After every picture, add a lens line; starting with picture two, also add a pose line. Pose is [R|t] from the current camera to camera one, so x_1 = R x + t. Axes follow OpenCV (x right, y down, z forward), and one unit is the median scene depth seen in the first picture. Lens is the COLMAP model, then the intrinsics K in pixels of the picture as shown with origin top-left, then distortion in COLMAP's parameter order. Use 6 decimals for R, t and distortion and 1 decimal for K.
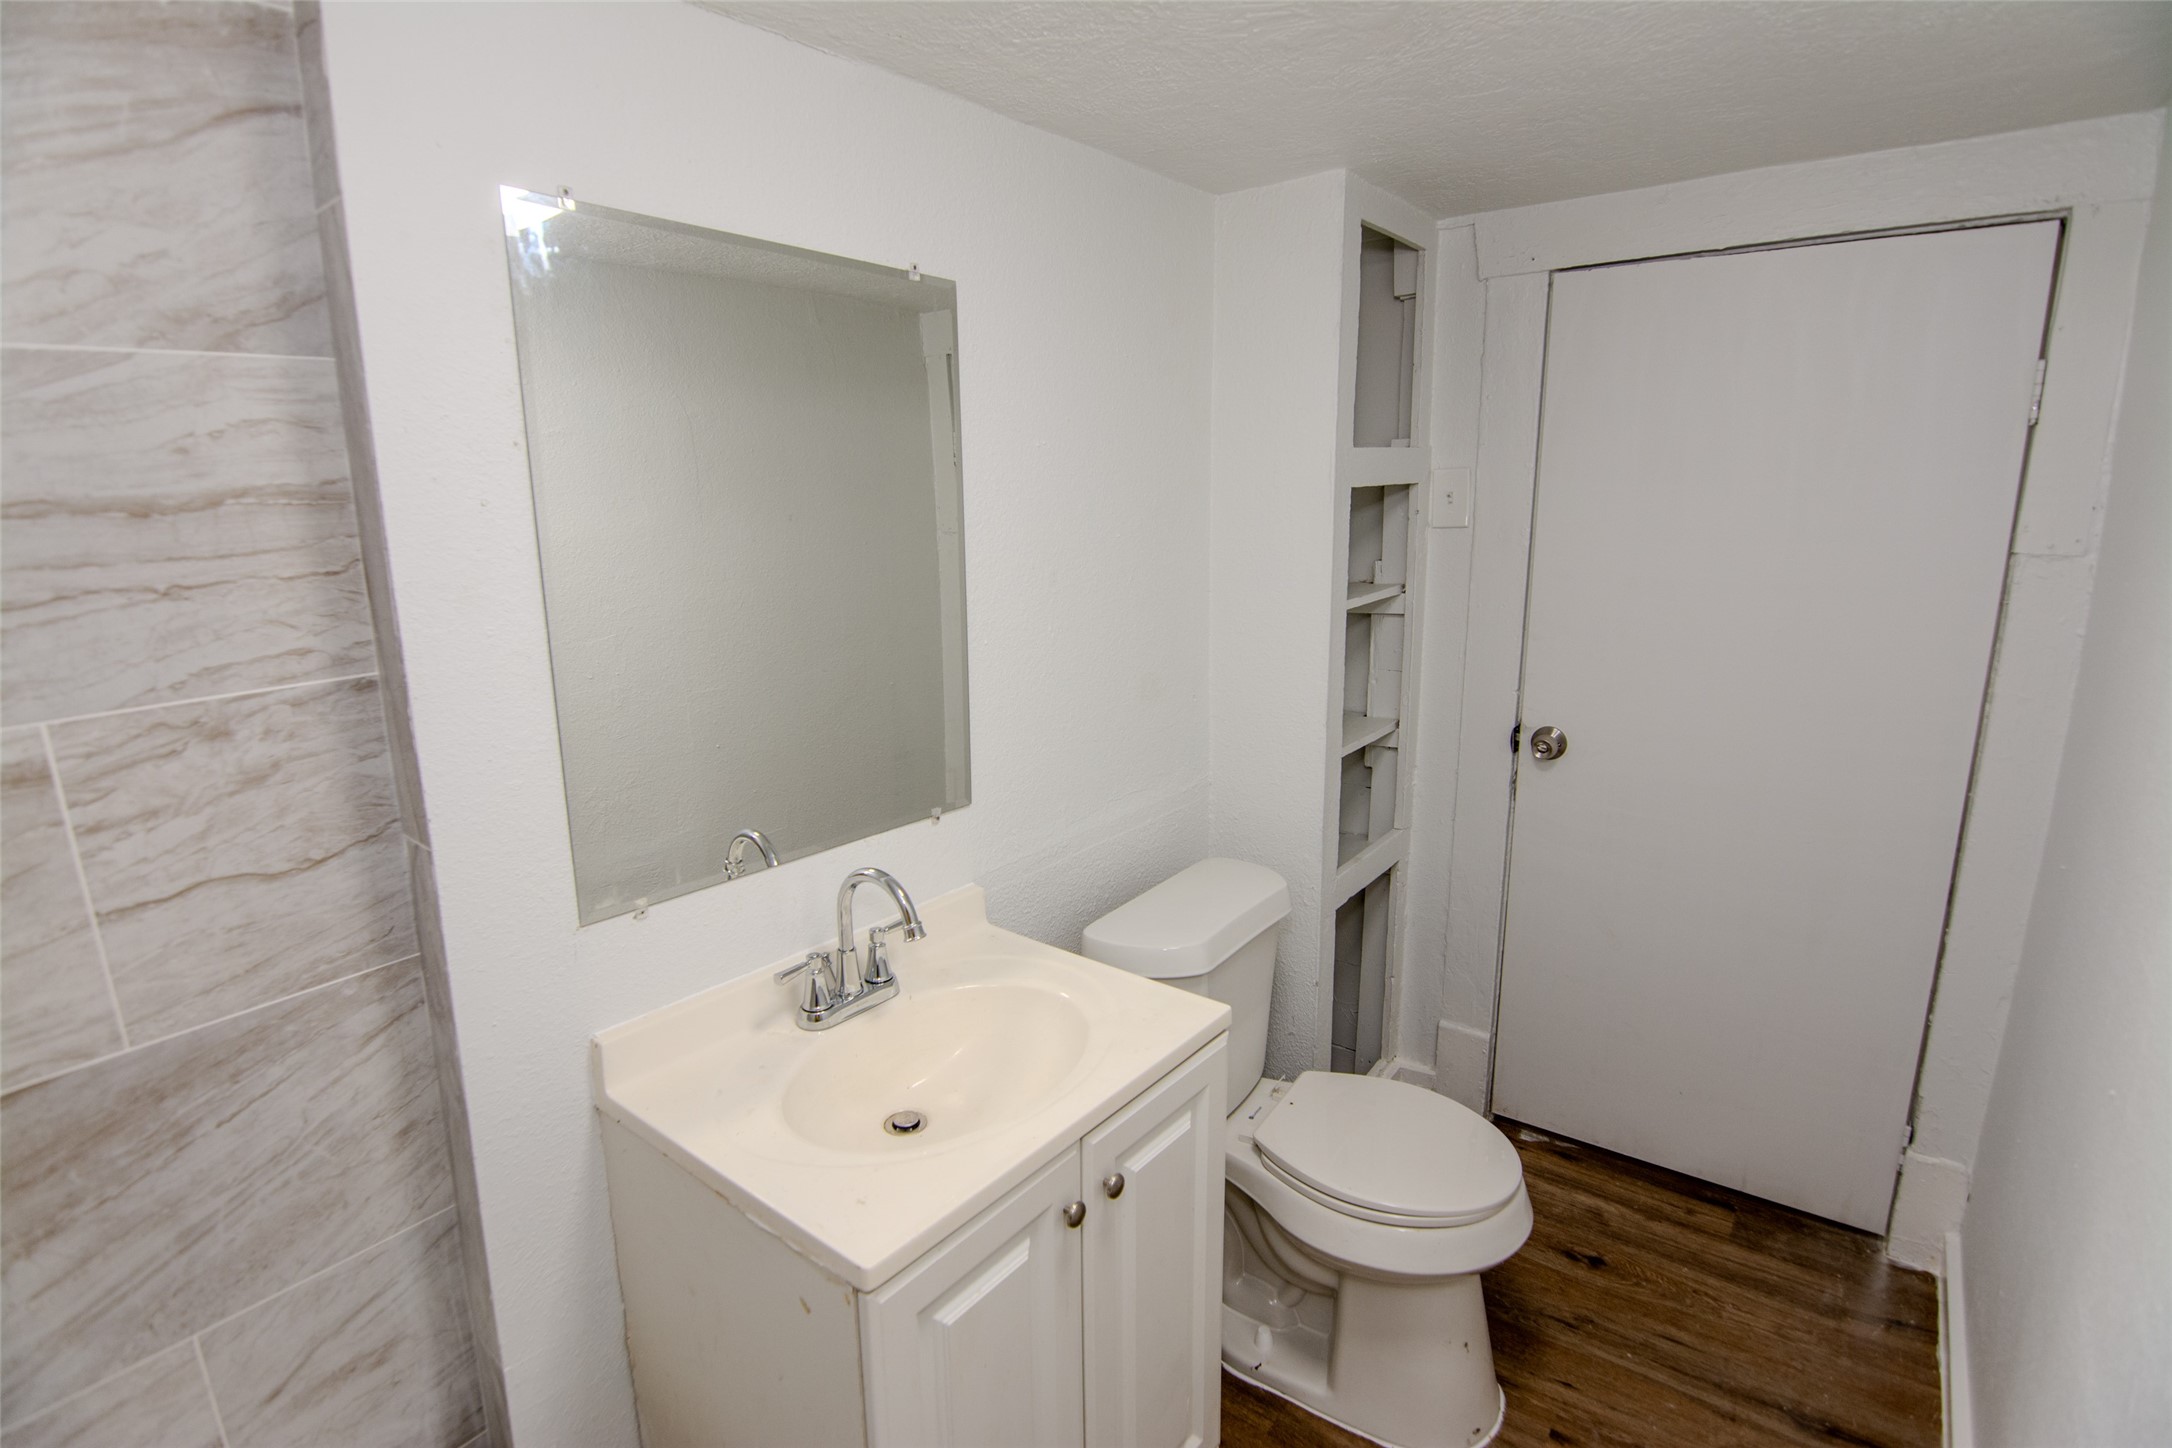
lens RADIAL K [[1069.8, 0, 1086.0], [0, 1069.8, 724.0], [0, 0, 1]] dist [-0.001180, -0.000489]
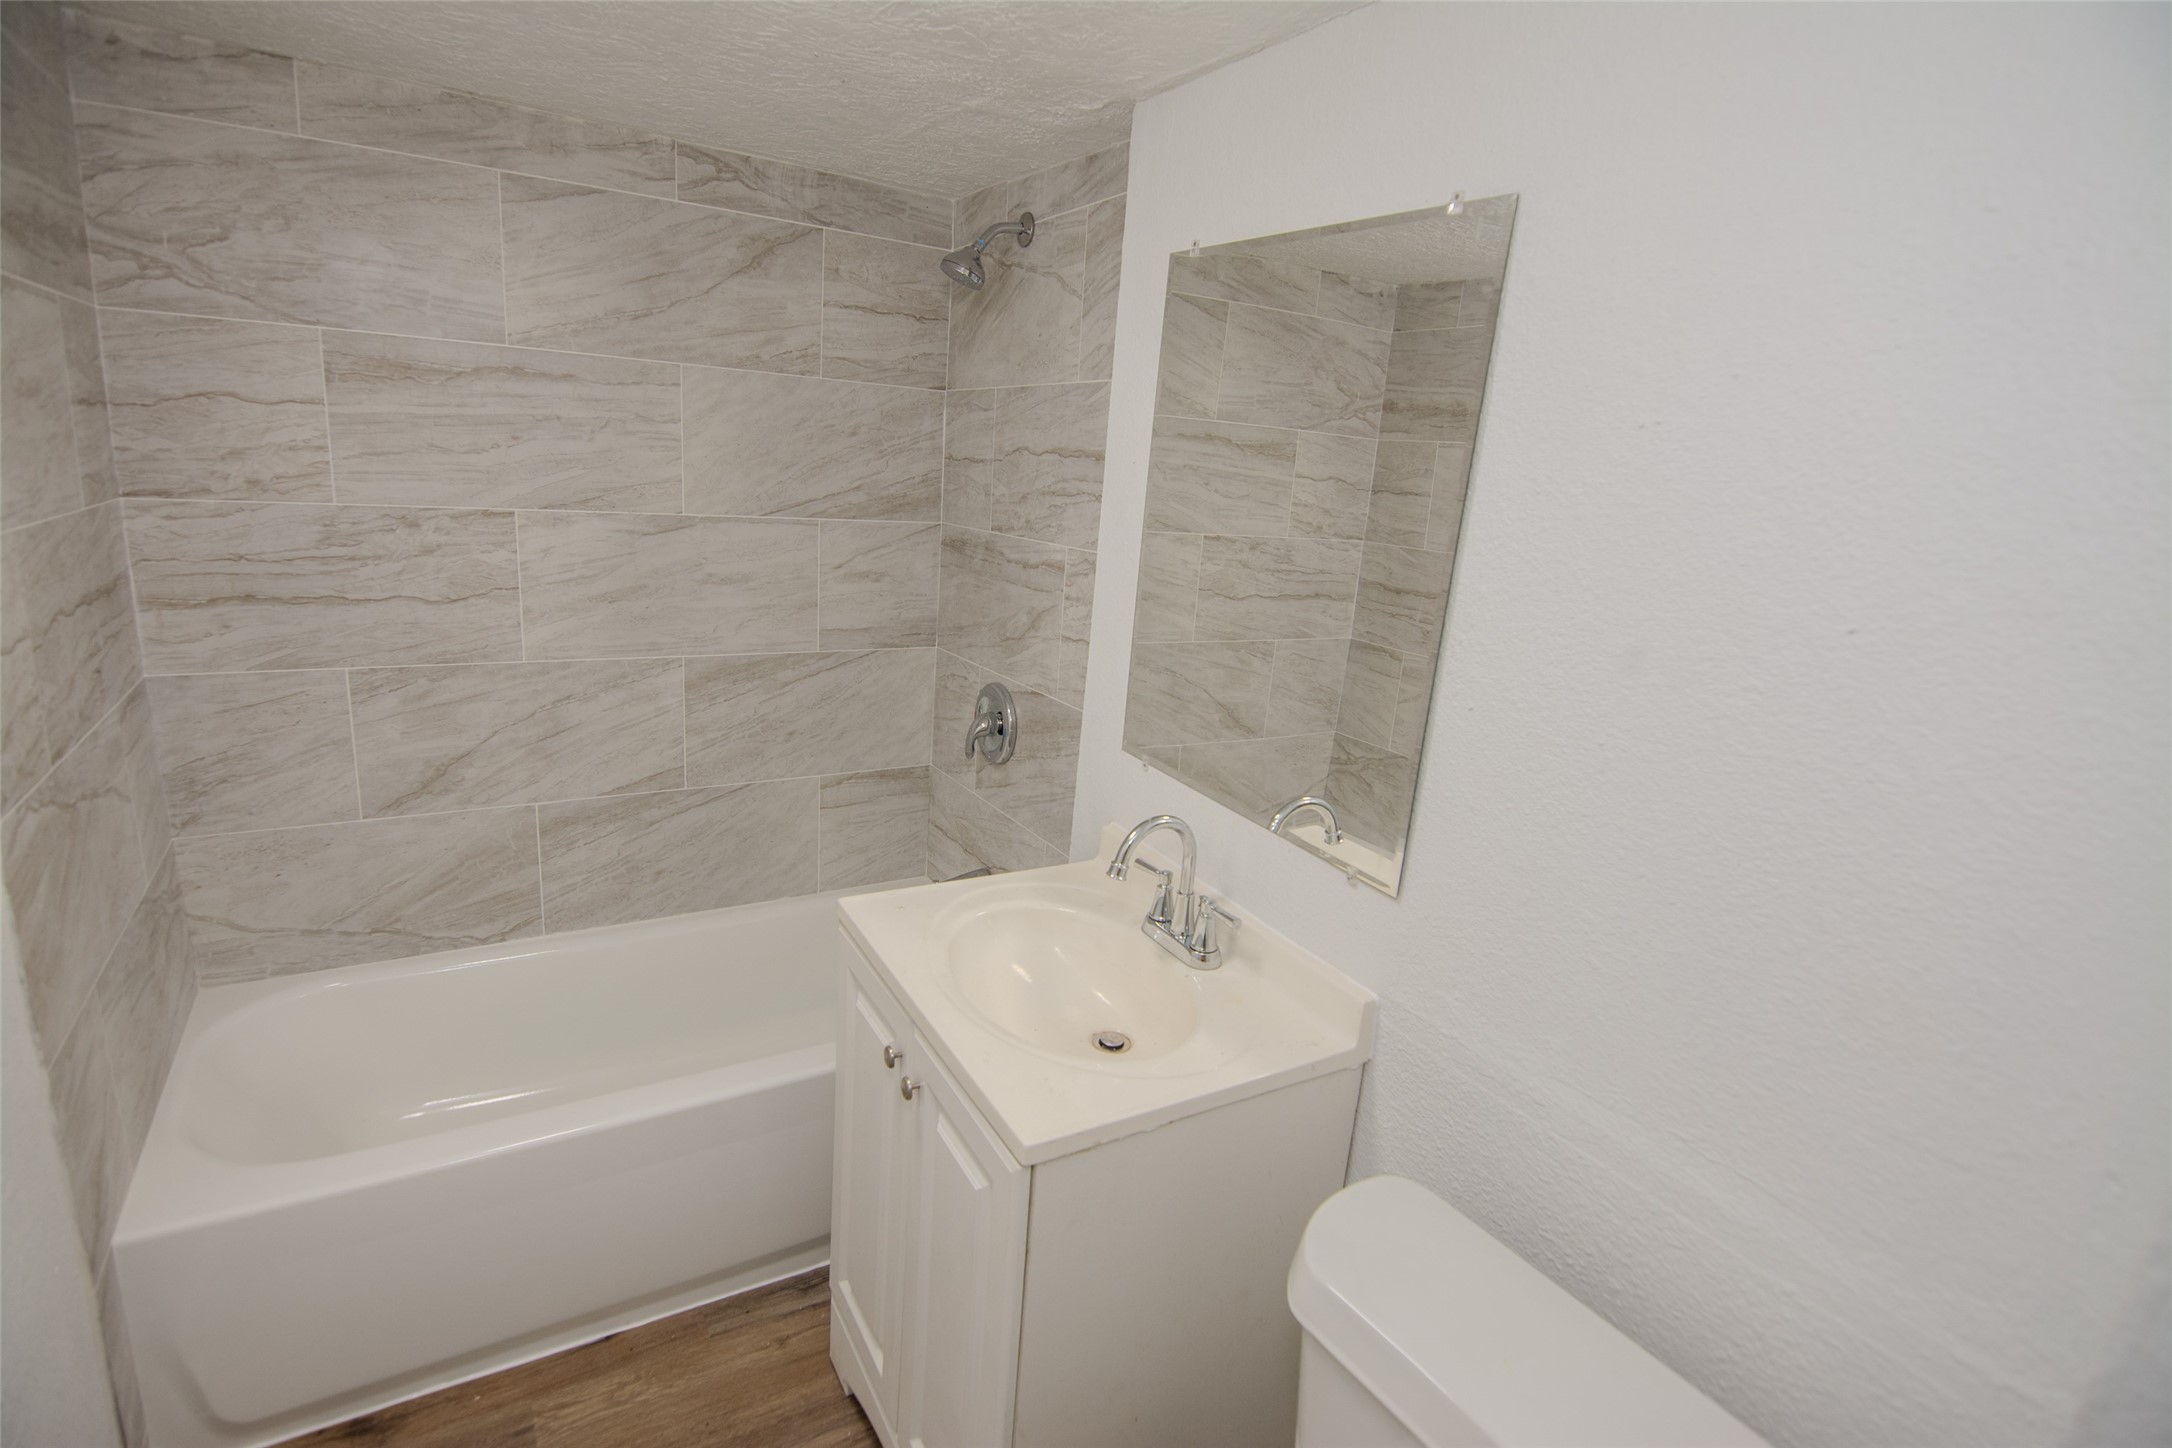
lens RADIAL K [[1069.8, 0, 1086.0], [0, 1069.8, 724.0], [0, 0, 1]] dist [-0.001180, -0.000489]
pose [[-0.365623, 0.220665, -0.904227, 1.105067], [-0.272149, 0.903689, 0.330577, -0.401347], [0.890087, 0.366951, -0.270356, 1.687041]]
